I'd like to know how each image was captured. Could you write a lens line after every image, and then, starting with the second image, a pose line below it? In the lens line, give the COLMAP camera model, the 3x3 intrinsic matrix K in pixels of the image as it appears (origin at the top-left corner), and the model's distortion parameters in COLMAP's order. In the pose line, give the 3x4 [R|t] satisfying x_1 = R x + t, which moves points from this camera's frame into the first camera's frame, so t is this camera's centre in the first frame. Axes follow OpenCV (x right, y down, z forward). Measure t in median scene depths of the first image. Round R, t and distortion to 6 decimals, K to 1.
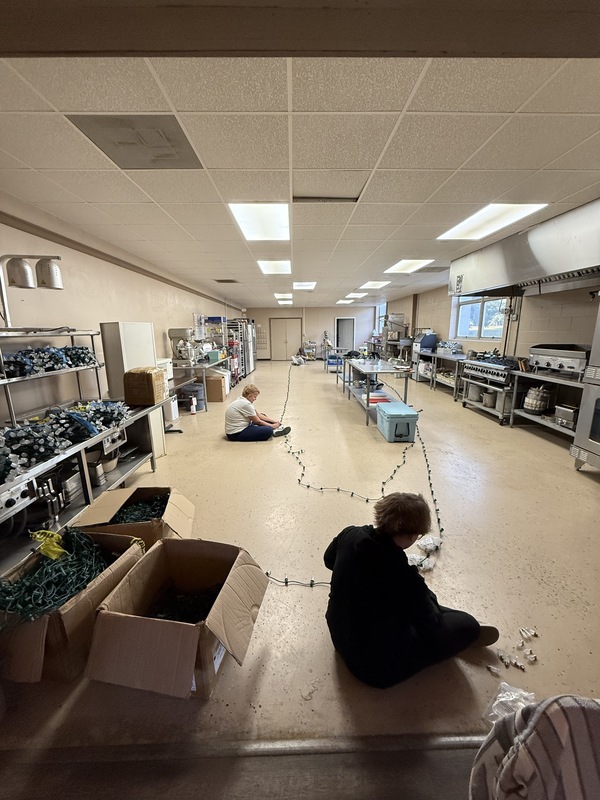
lens RADIAL K [[317.1, 0, 297.7], [0, 317.1, 398.7], [0, 0, 1]] dist [-0.000053, 0.000092]
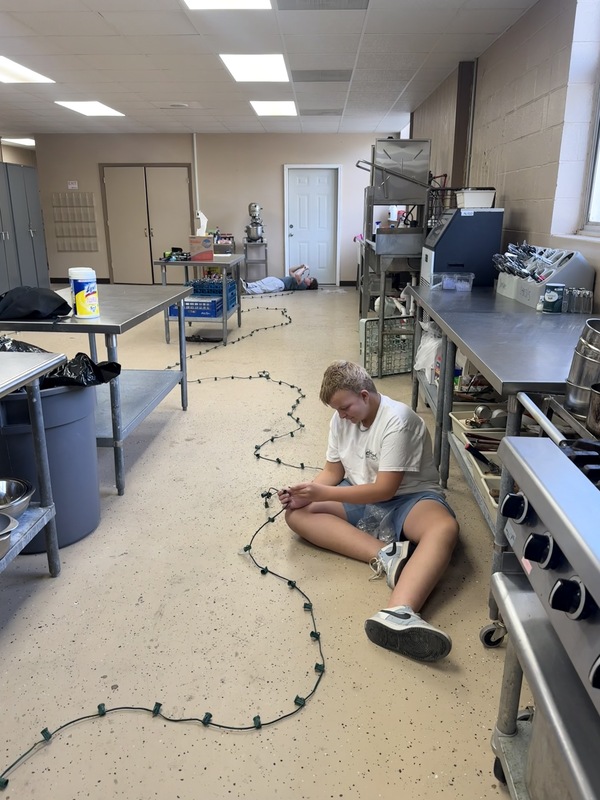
lens RADIAL K [[618.4, 0, 300.0], [0, 618.4, 400.0], [0, 0, 1]] dist [0.007006, -0.124045]
pose [[0.997229, 0.036680, -0.064719, 0.456767], [-0.030985, 0.995735, 0.086899, -0.144912], [0.067630, -0.084653, 0.994113, 0.760256]]
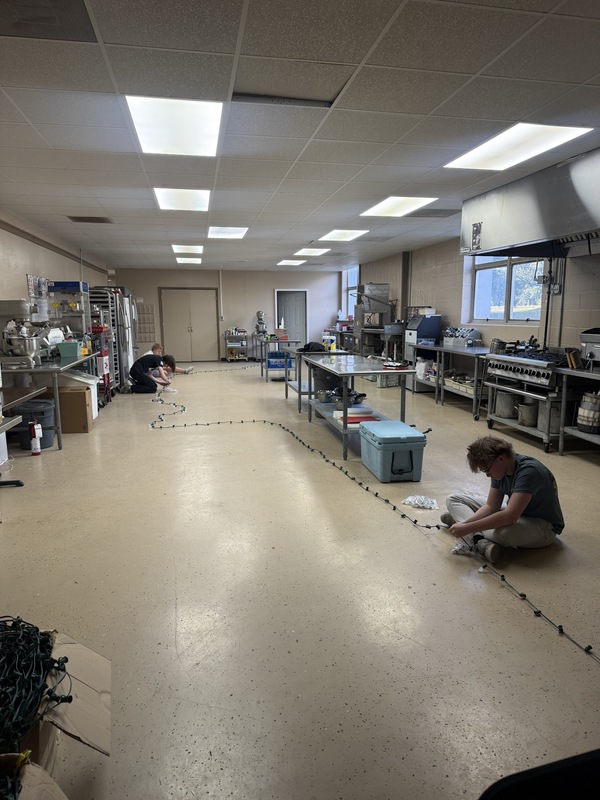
lens RADIAL K [[561.0, 0, 300.0], [0, 561.0, 400.0], [0, 0, 1]] dist [0.076247, -0.089863]
pose [[0.985487, -0.019279, 0.168654, -0.037285], [0.028974, 0.998054, -0.055216, 0.020090], [-0.167262, 0.059301, 0.984128, -0.047918]]
